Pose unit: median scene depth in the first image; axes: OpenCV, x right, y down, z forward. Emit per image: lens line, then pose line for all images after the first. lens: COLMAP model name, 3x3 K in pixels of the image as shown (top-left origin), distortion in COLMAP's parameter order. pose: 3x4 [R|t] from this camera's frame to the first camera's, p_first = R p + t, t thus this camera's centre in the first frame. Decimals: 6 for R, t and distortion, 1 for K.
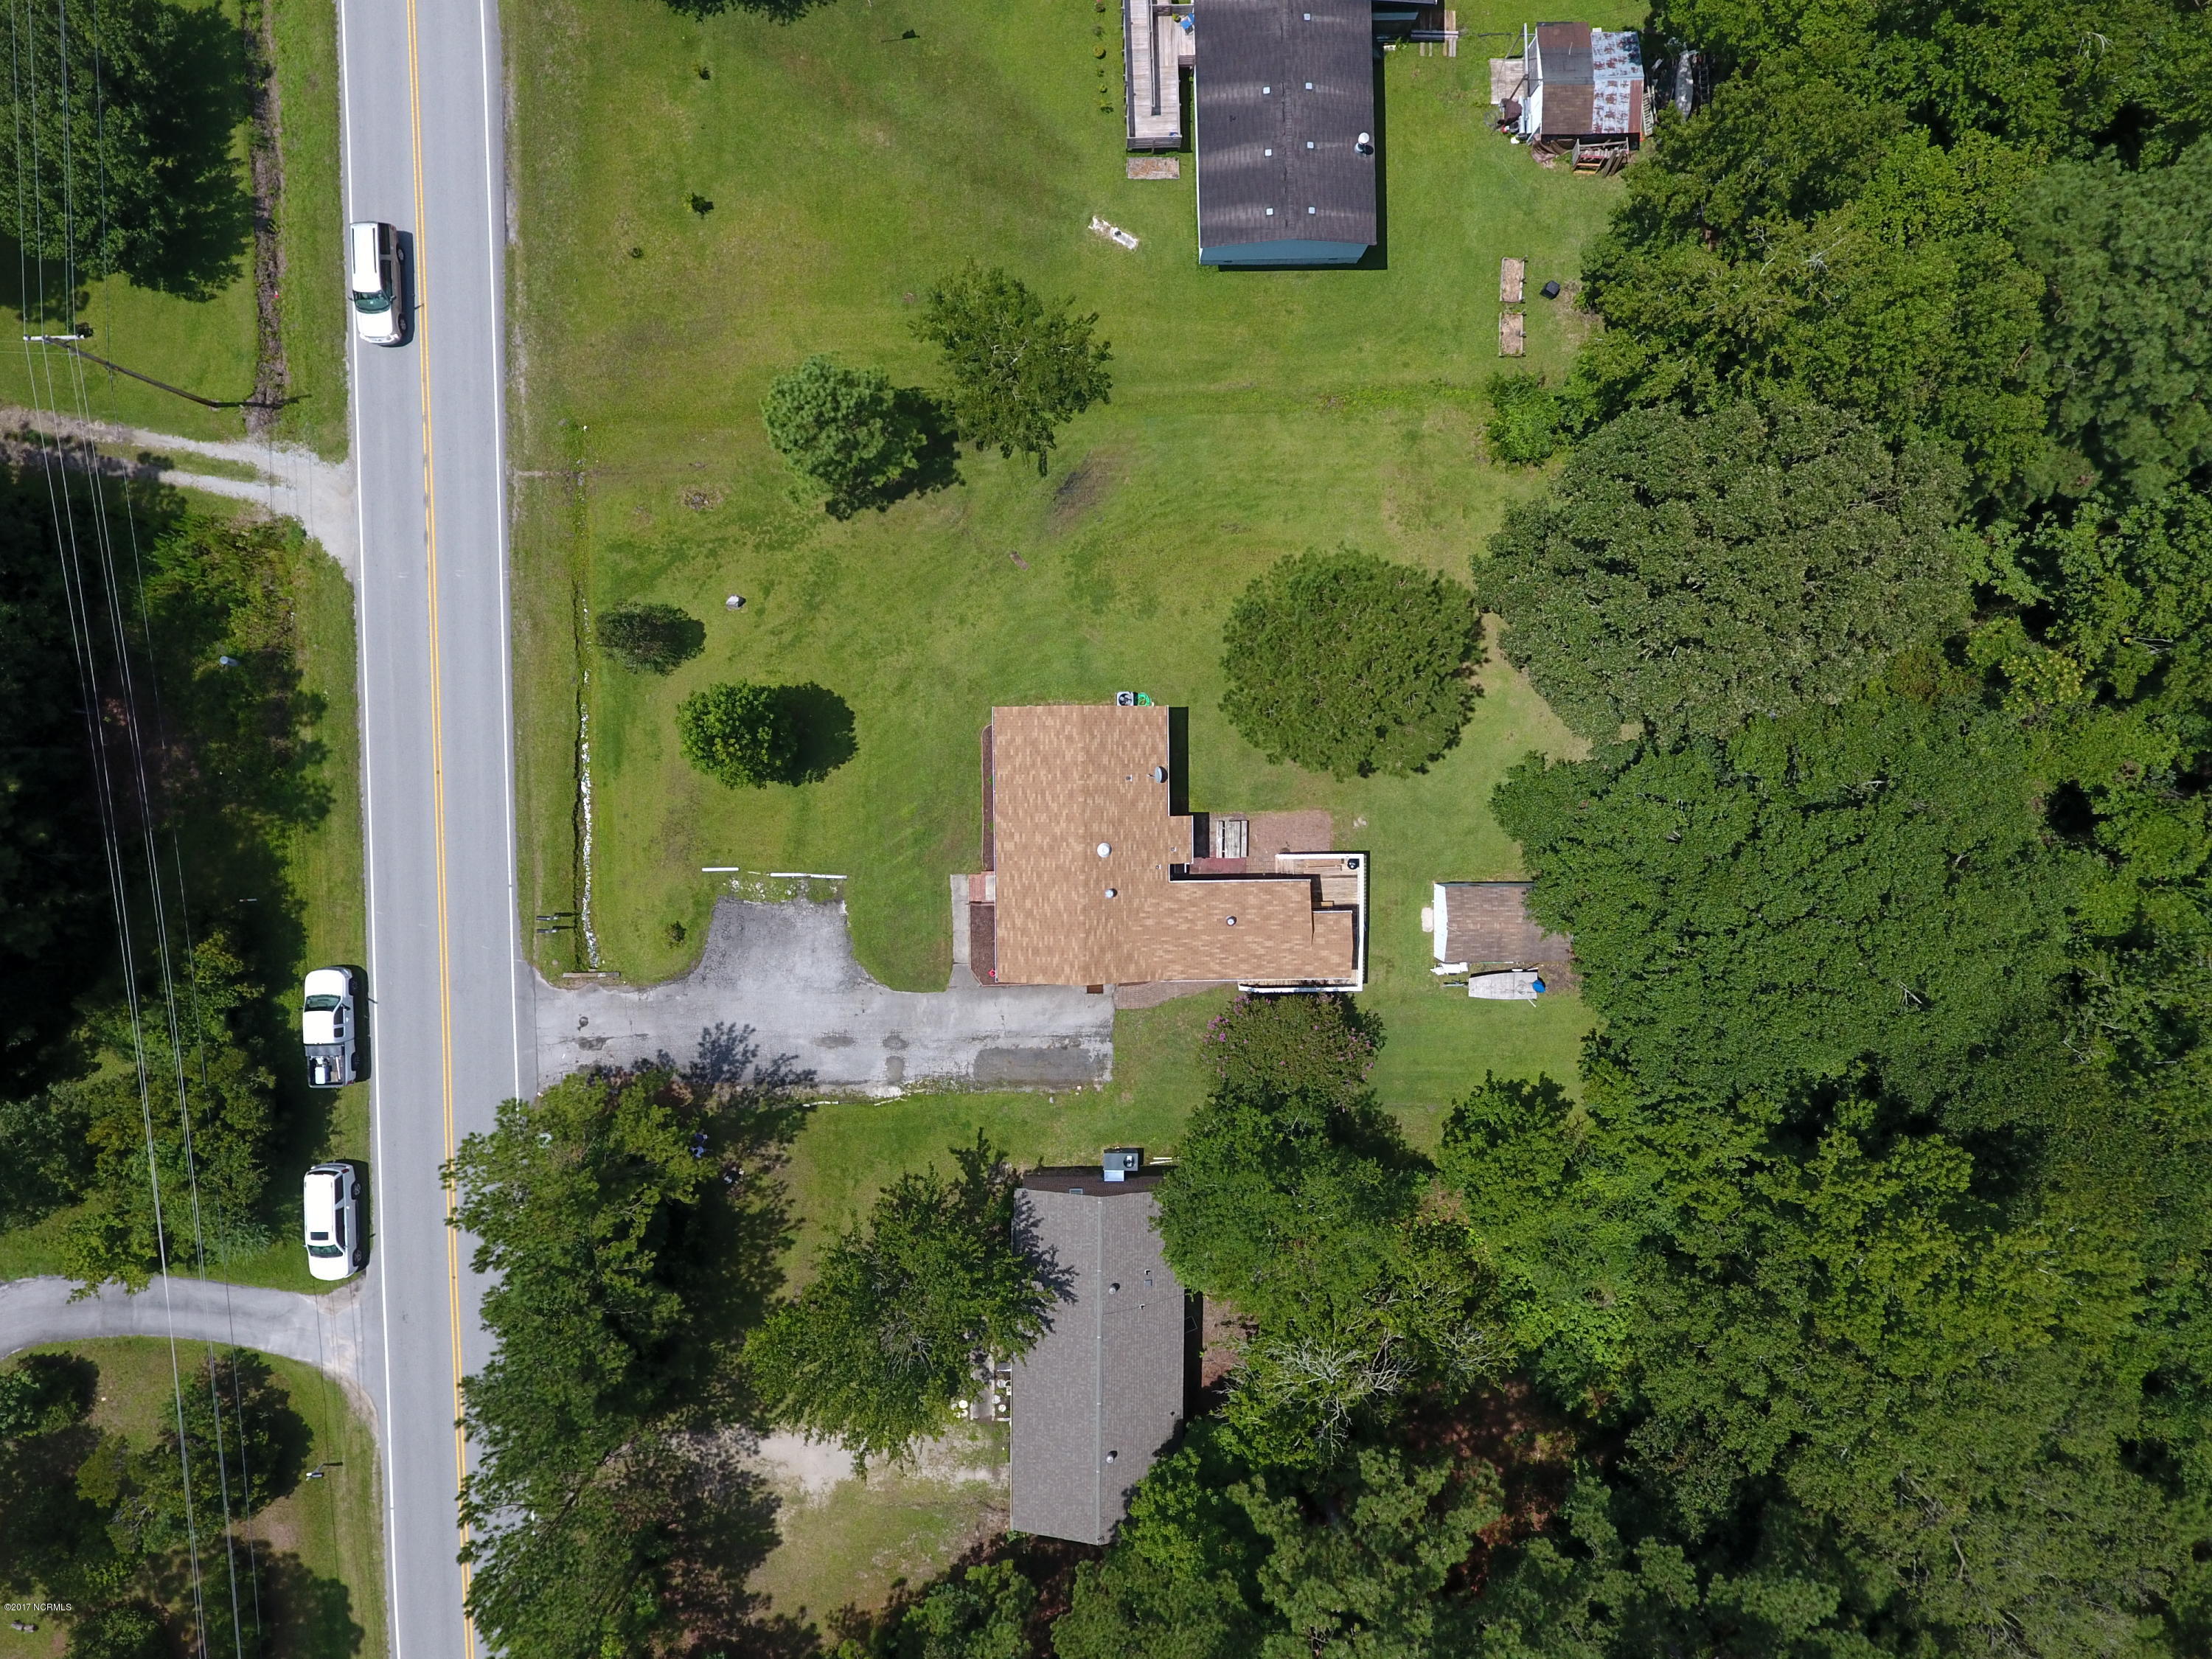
lens RADIAL K [[1297.4, 0, 1106.5], [0, 1297.4, 813.3], [0, 0, 1]] dist [-0.001685, -0.001915]
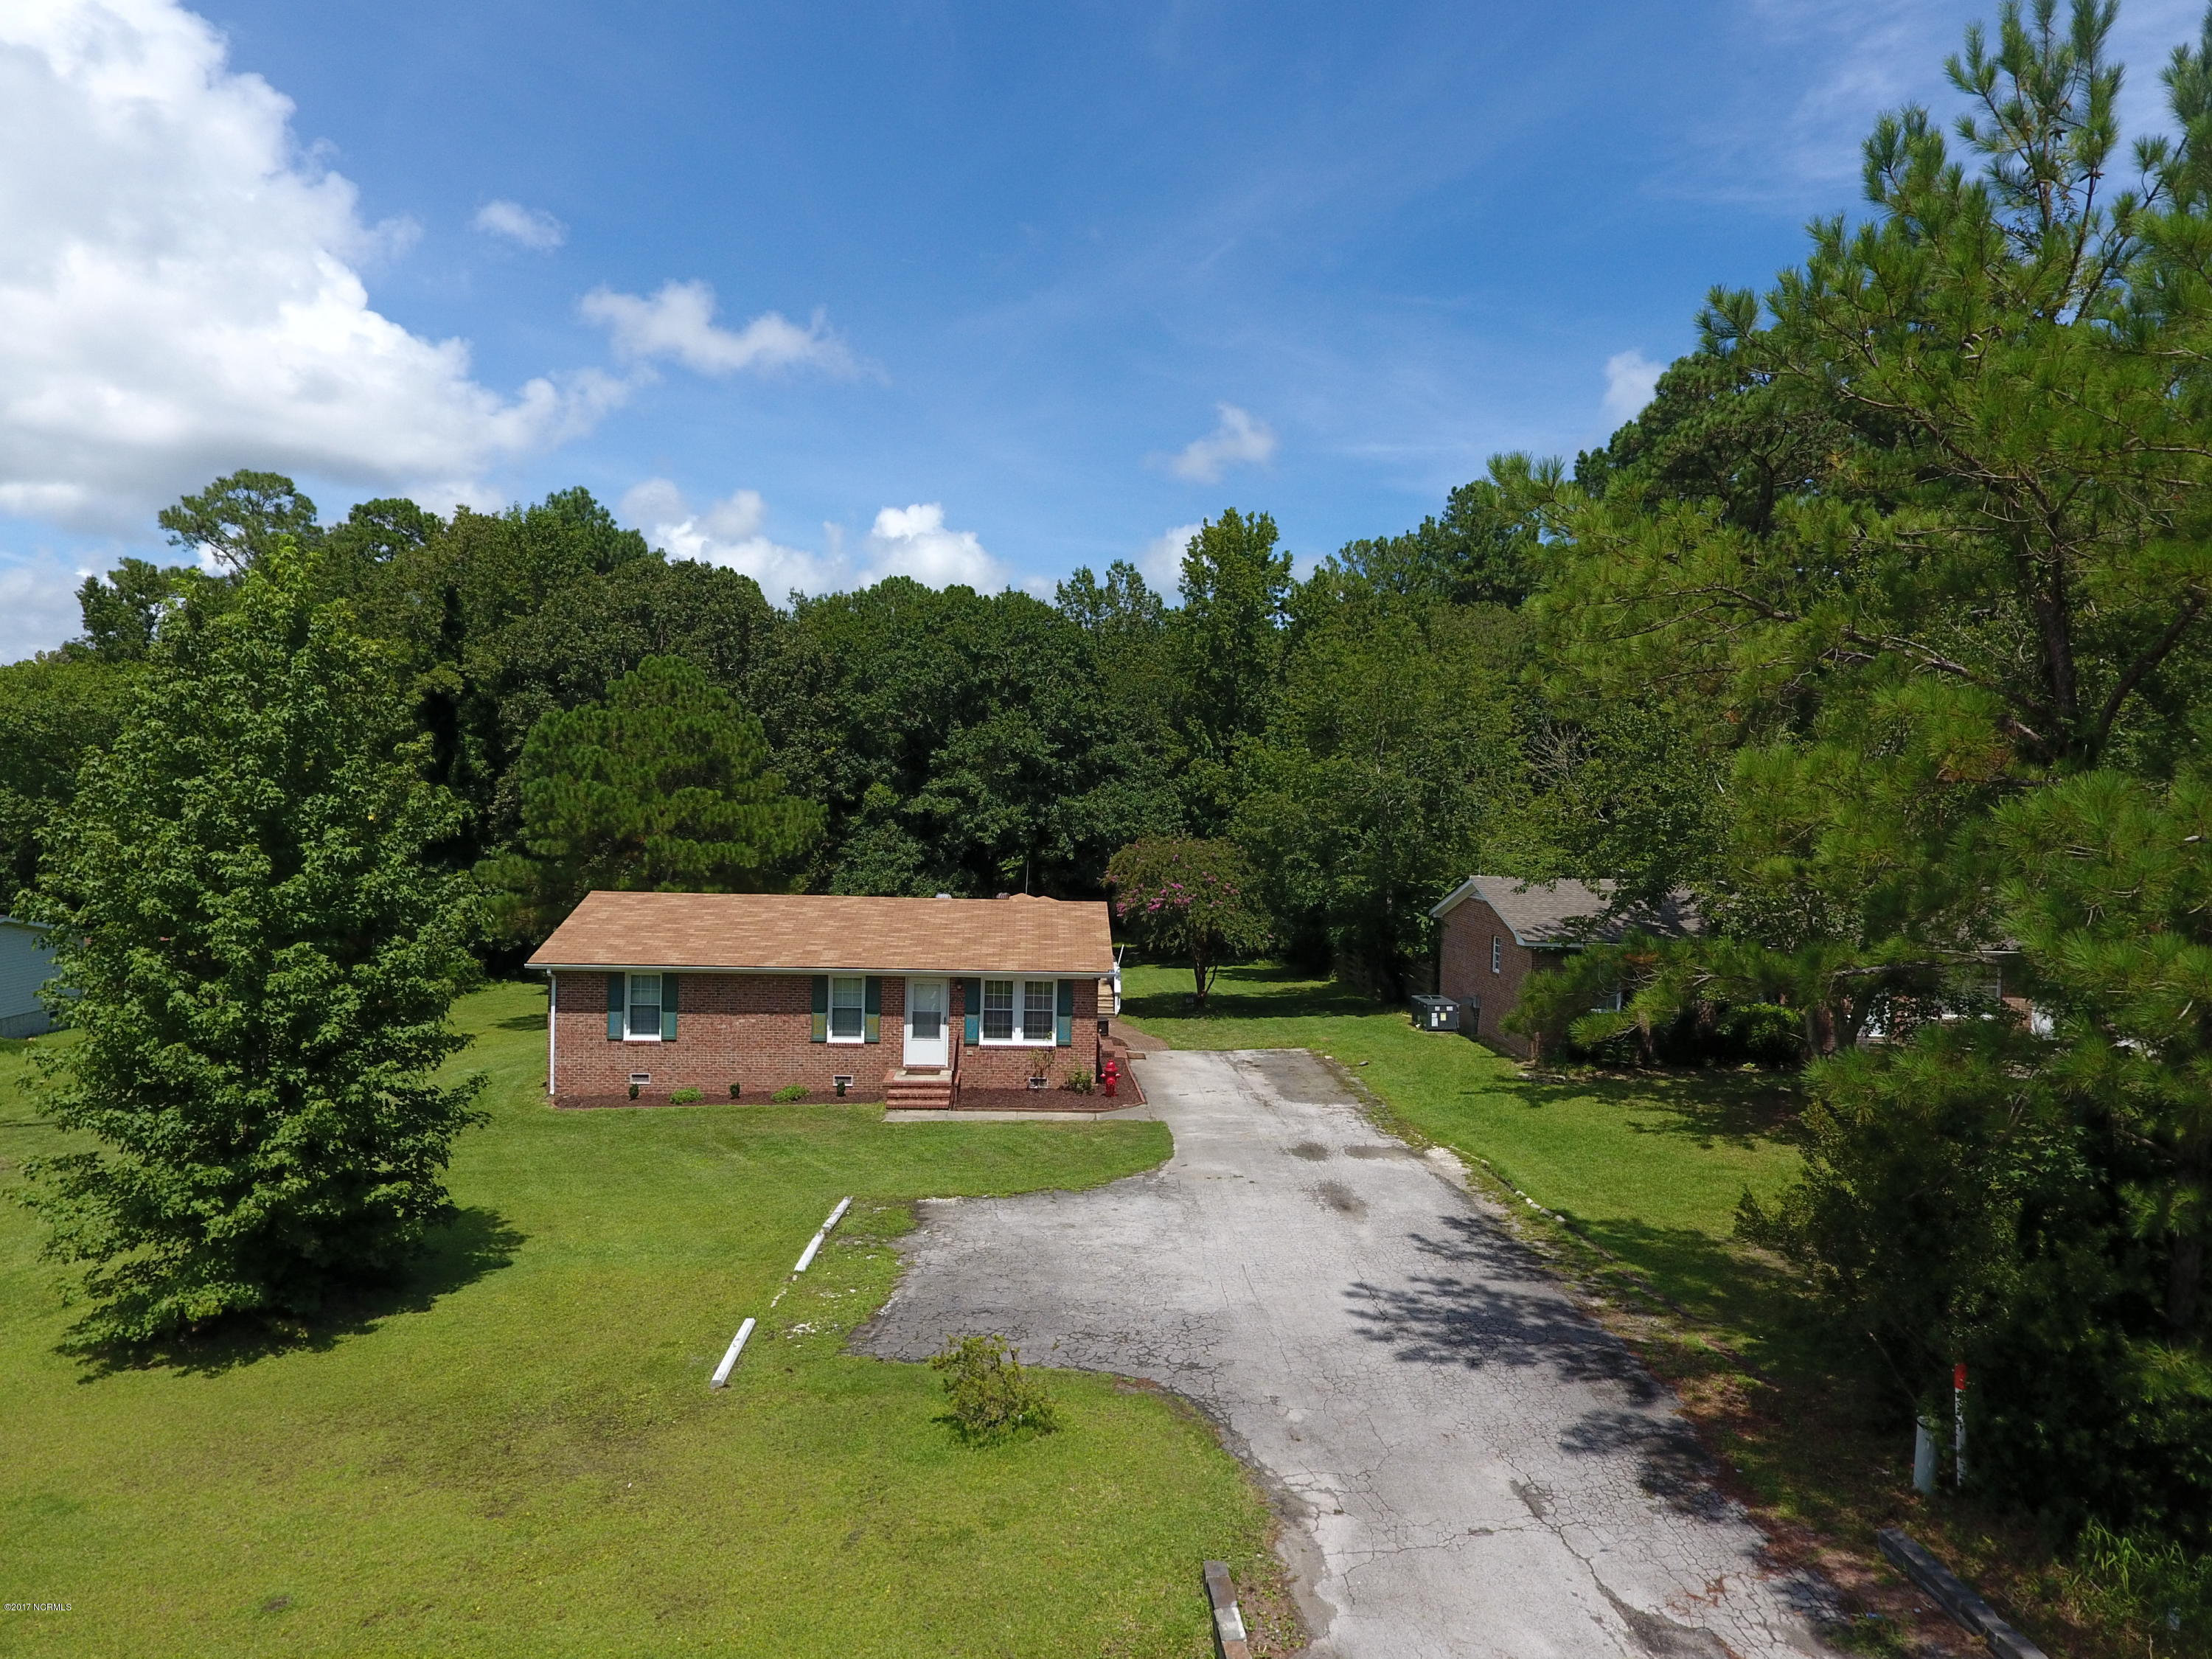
lens RADIAL K [[1297.4, 0, 1106.5], [0, 1297.4, 813.3], [0, 0, 1]] dist [-0.001685, -0.001915]
pose [[-0.042497, -0.037046, 0.998410, -0.536939], [0.998967, -0.017691, 0.041864, 0.104193], [0.016112, 0.999157, 0.037760, 0.889886]]
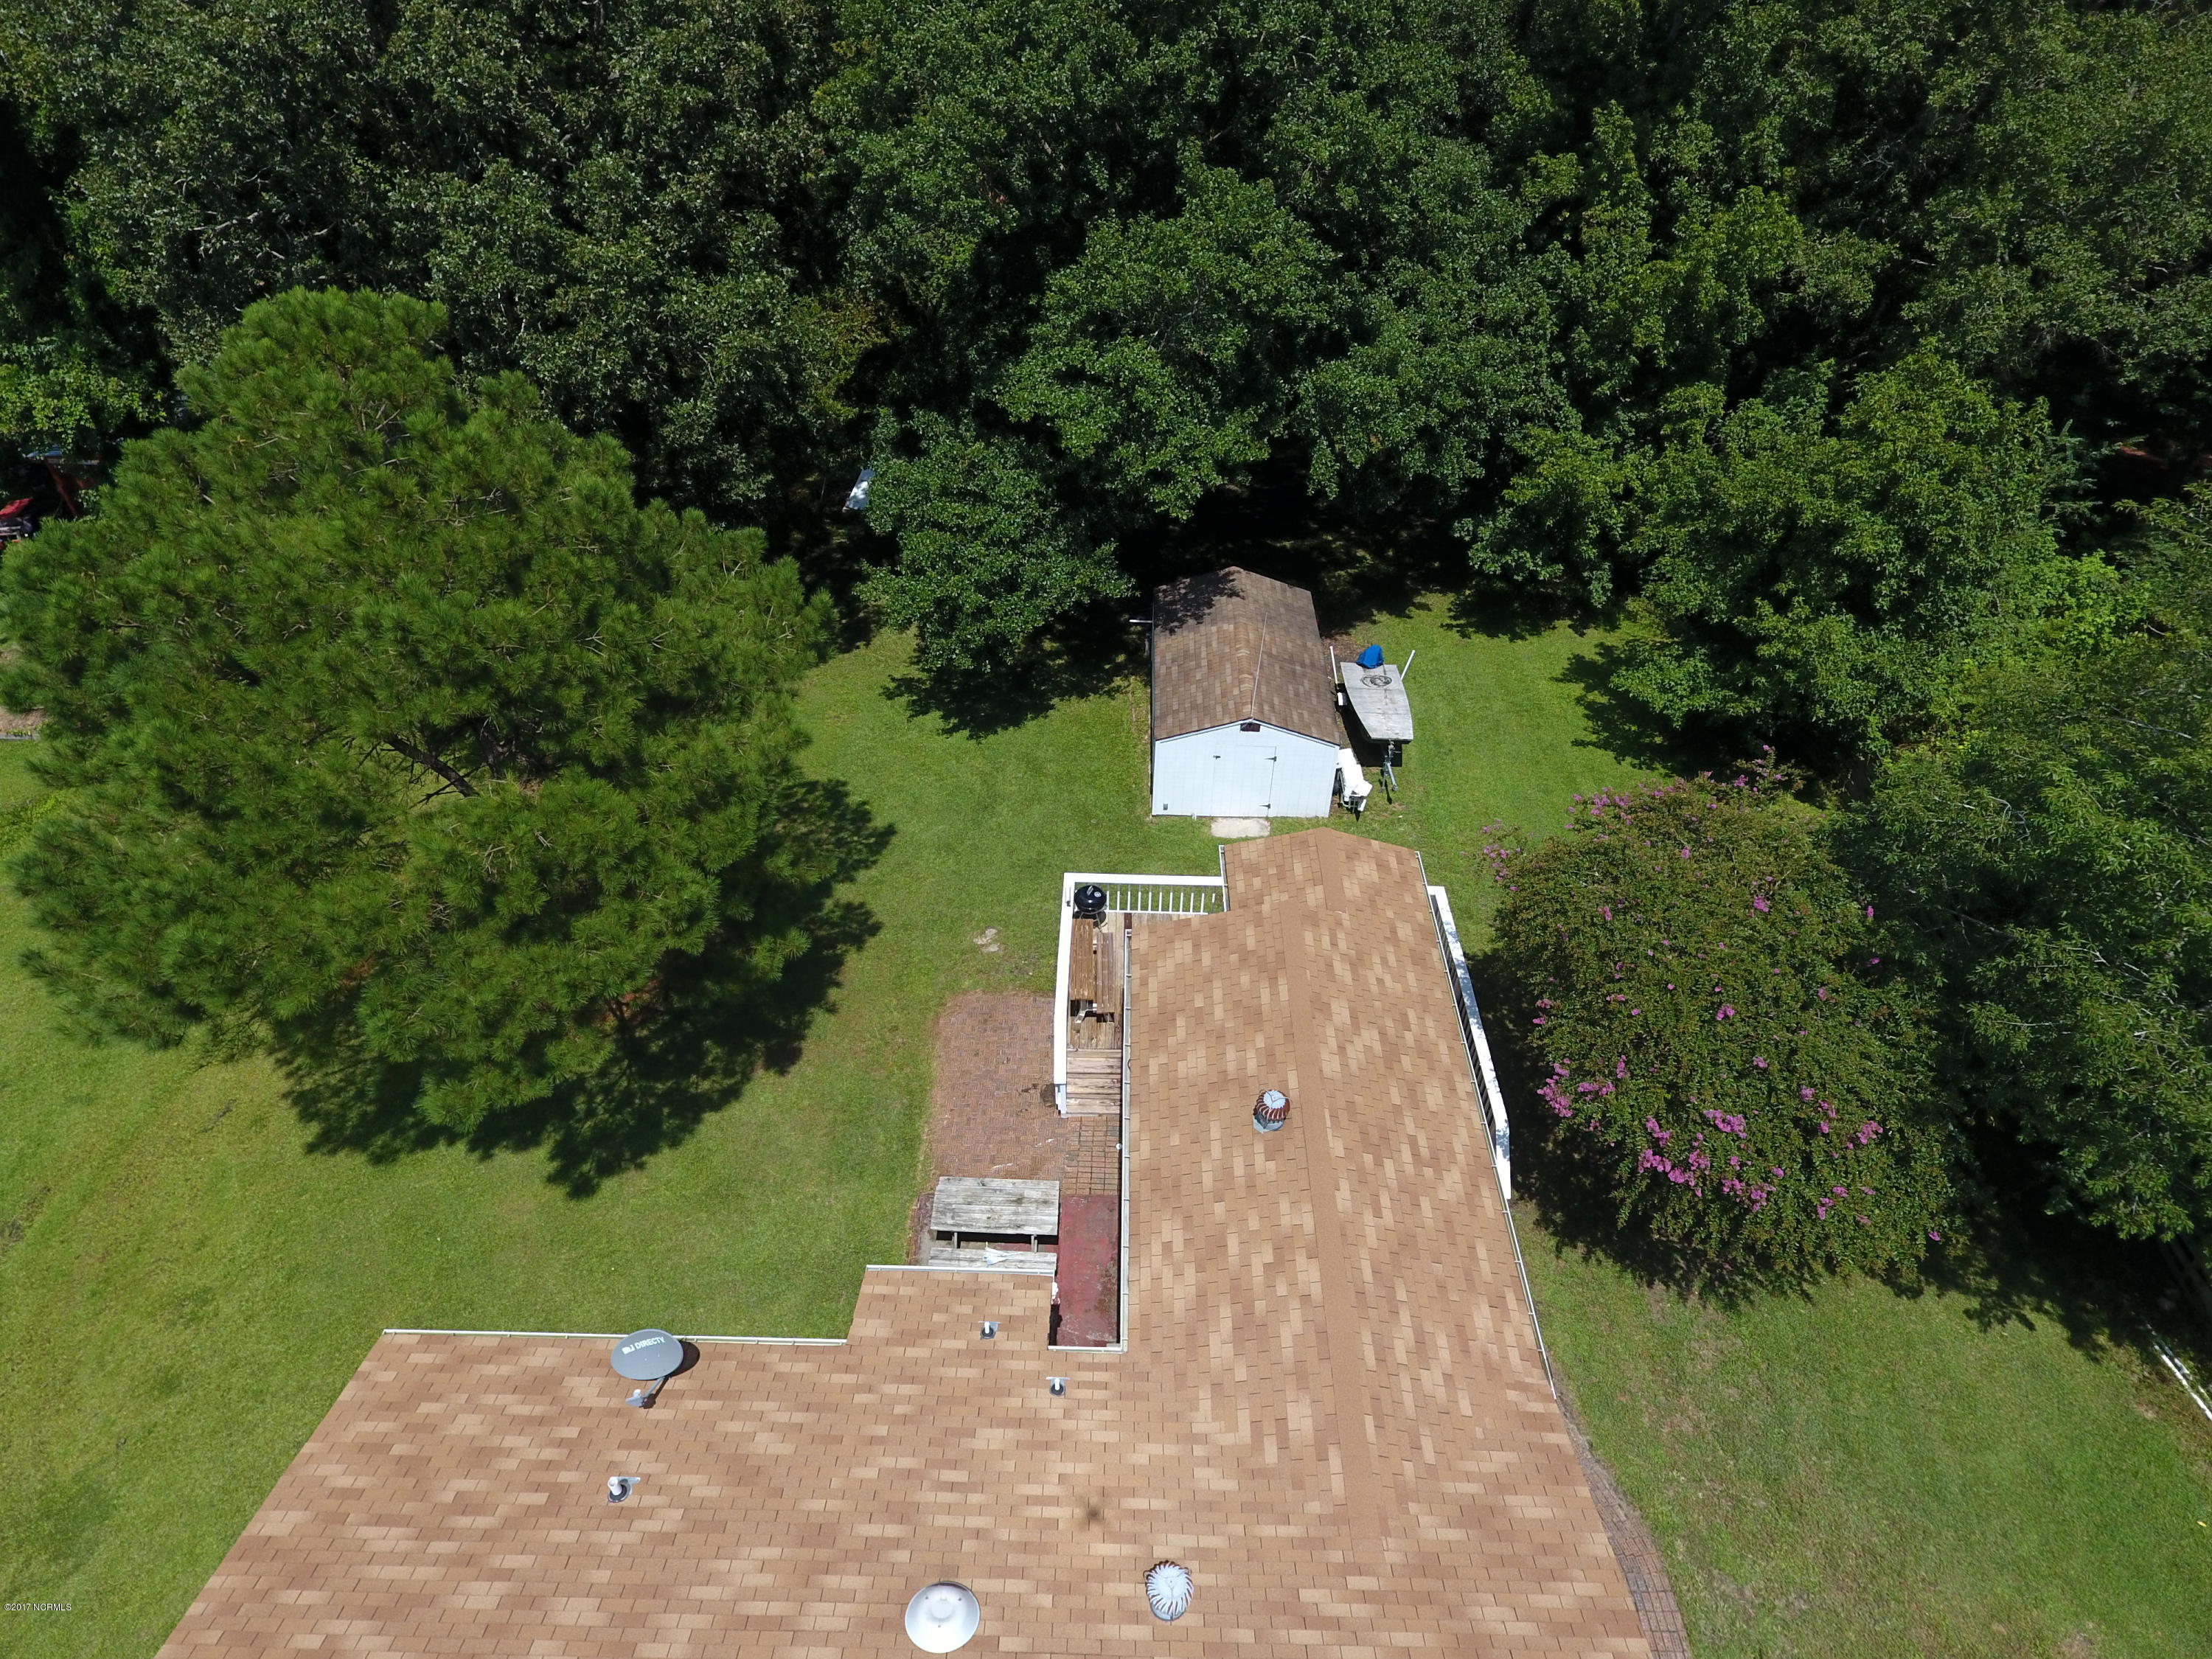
lens RADIAL K [[1297.4, 0, 1106.5], [0, 1297.4, 813.3], [0, 0, 1]] dist [-0.001685, -0.001915]
pose [[0.027032, -0.654958, 0.755181, -0.064757], [0.999312, -0.001492, -0.037064, 0.055681], [0.025402, 0.755663, 0.654467, 0.744338]]
